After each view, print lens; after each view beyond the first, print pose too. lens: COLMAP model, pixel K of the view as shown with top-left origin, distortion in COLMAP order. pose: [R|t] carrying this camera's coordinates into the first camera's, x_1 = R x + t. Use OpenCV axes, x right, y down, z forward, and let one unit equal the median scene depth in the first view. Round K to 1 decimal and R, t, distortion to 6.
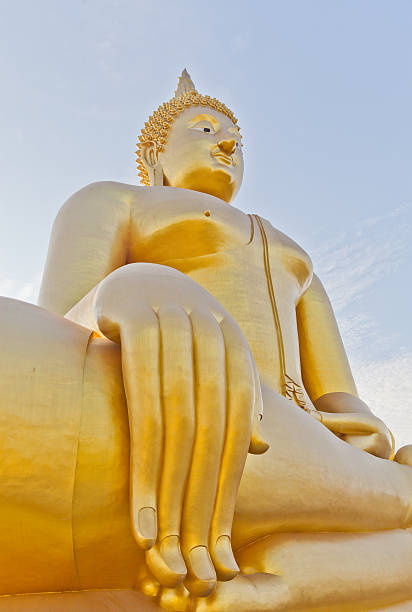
lens RADIAL K [[498.7, 0, 206.0], [0, 498.7, 306.0], [0, 0, 1]] dist [0.004131, -0.000737]
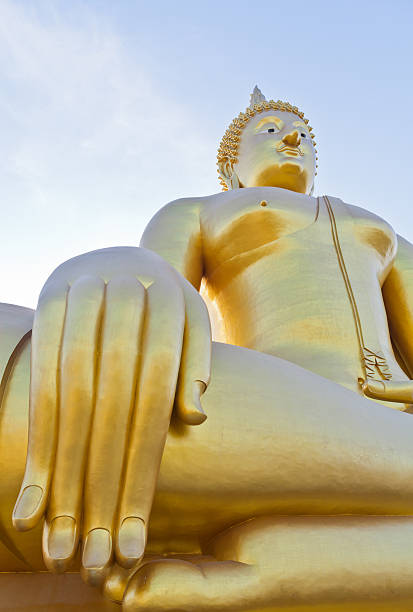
lens RADIAL K [[436.8, 0, 206.5], [0, 436.8, 306.0], [0, 0, 1]] dist [-0.007366, -0.001132]
pose [[0.922747, -0.166643, -0.347518, 0.171974], [0.156977, 0.986013, -0.056003, 0.054761], [0.351990, -0.002876, 0.935999, 0.114525]]
